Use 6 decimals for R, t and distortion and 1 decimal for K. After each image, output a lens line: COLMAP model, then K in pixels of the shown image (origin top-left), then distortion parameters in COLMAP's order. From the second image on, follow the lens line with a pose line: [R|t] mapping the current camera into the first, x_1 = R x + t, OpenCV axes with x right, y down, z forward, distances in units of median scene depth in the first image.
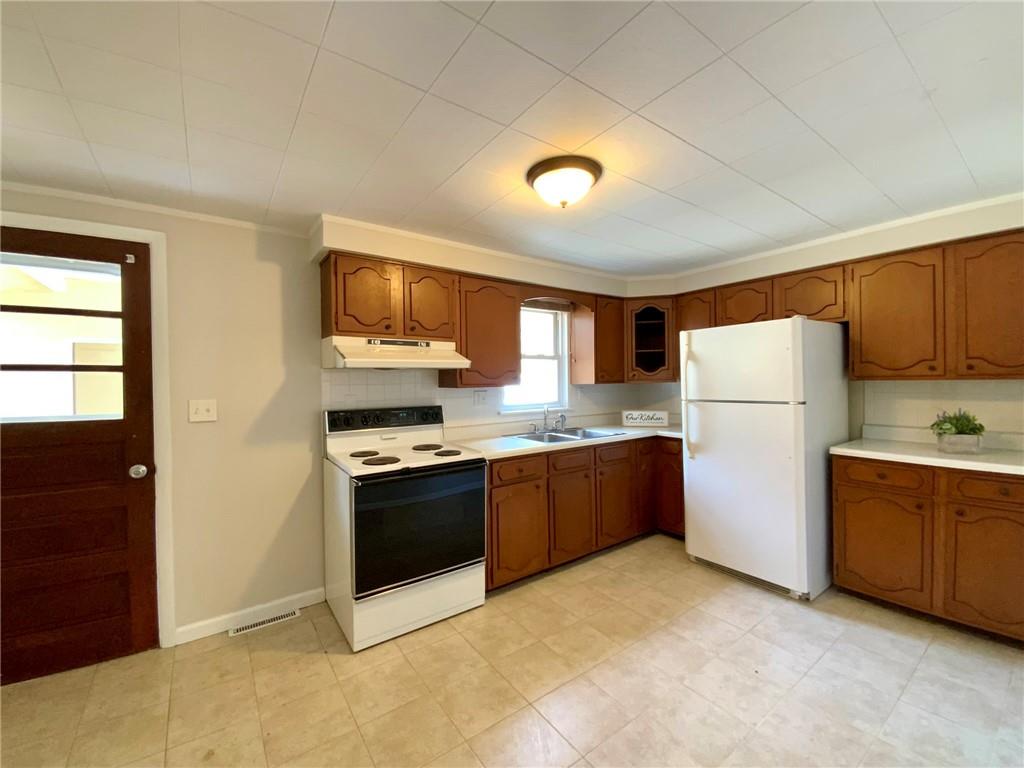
lens RADIAL K [[420.2, 0, 510.6], [0, 420.2, 384.9], [0, 0, 1]] dist [0.047072, -0.028378]
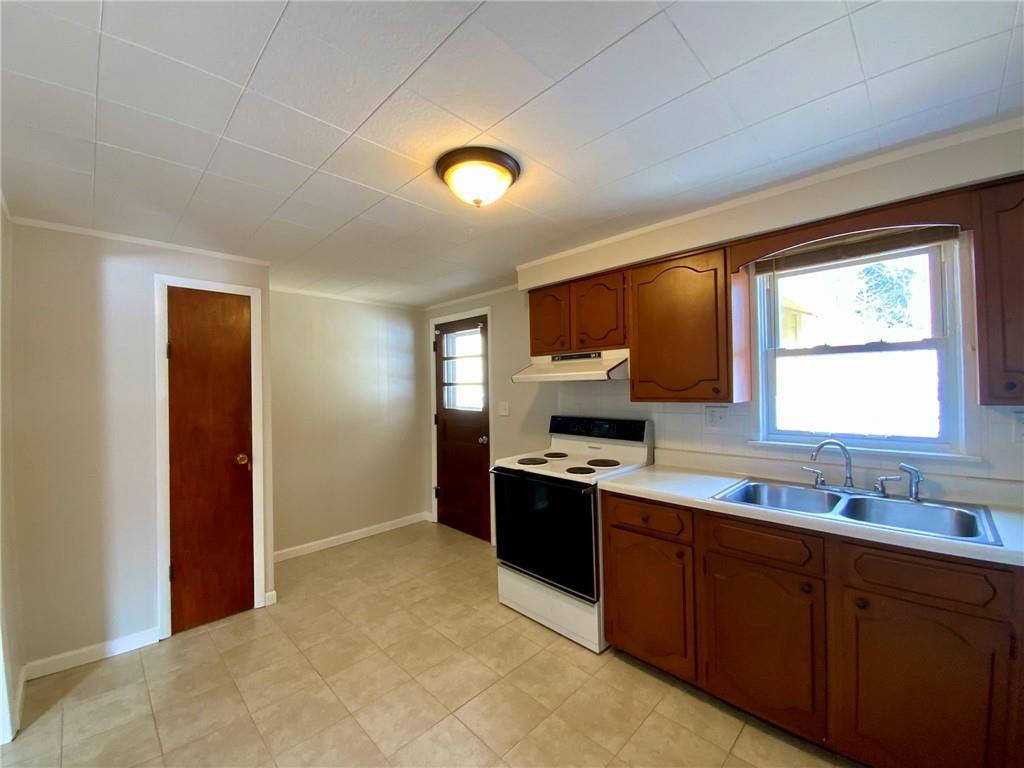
lens RADIAL K [[420.2, 0, 510.6], [0, 420.2, 384.9], [0, 0, 1]] dist [0.047072, -0.028378]
pose [[0.155707, 0.011273, -0.987739, 0.759720], [0.010038, 0.999865, 0.012994, -0.045542], [0.987752, -0.011938, 0.155573, 0.691718]]
